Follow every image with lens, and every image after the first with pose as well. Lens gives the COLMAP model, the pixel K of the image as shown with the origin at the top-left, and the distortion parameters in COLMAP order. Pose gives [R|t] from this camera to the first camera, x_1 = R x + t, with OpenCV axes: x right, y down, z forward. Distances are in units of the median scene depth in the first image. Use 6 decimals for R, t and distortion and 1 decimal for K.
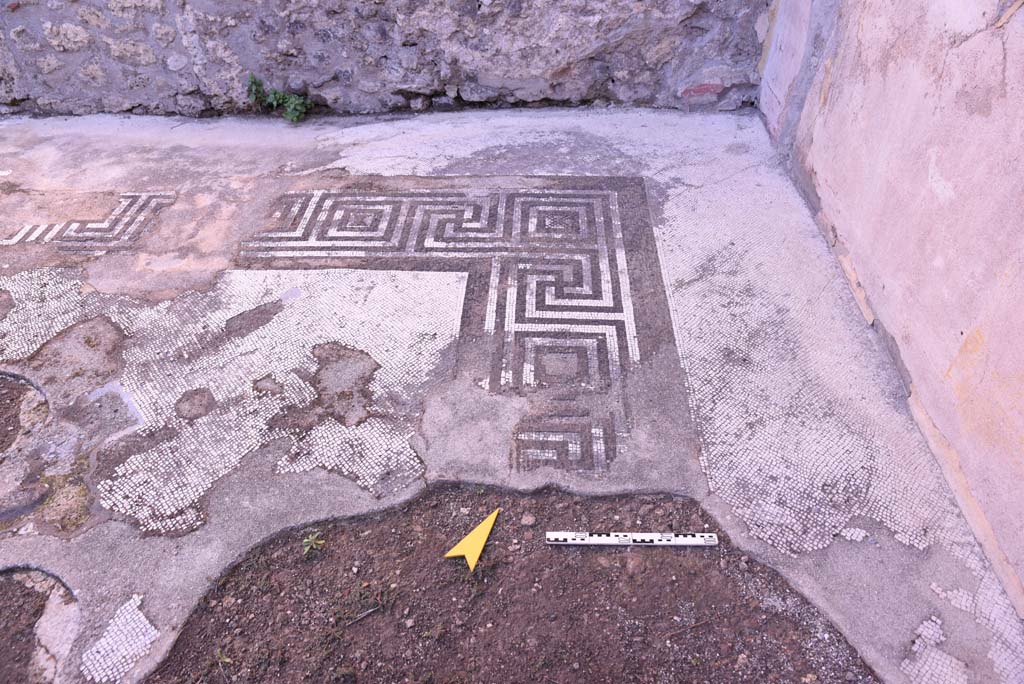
lens RADIAL K [[709.3, 0, 507.7], [0, 709.3, 361.5], [0, 0, 1]] dist [-0.135023, 0.096635]
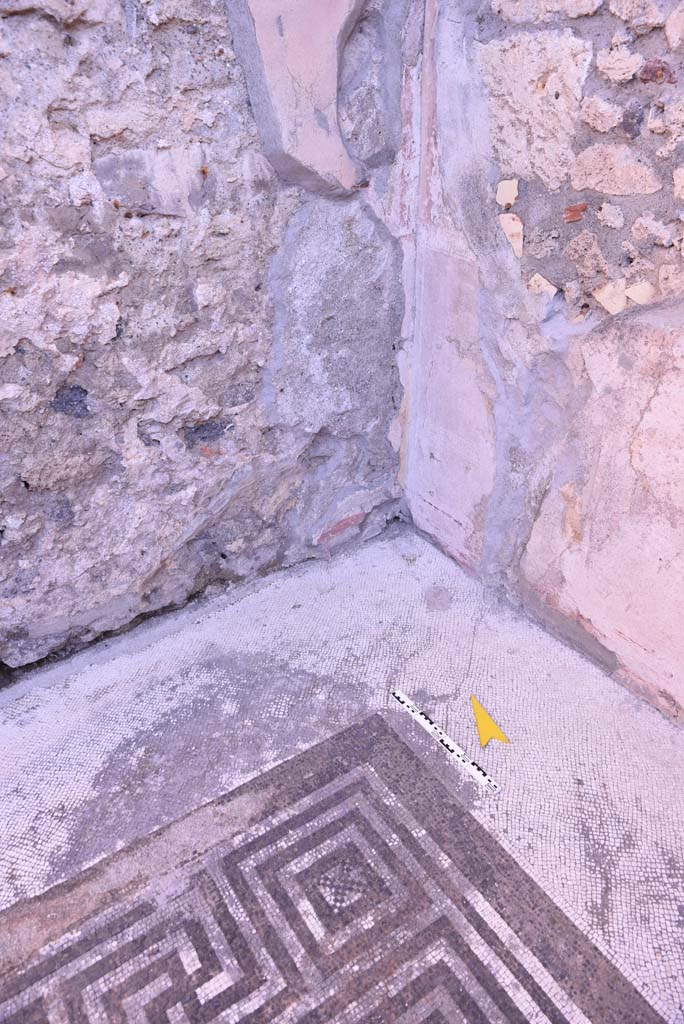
lens RADIAL K [[709.3, 0, 342.0], [0, 709.3, 512.0], [0, 0, 1]] dist [-0.135023, 0.096635]
pose [[0.805485, -0.317058, 0.500668, -0.096222], [0.409578, 0.908431, -0.083657, -0.361778], [-0.428298, 0.272447, 0.861588, 0.360868]]
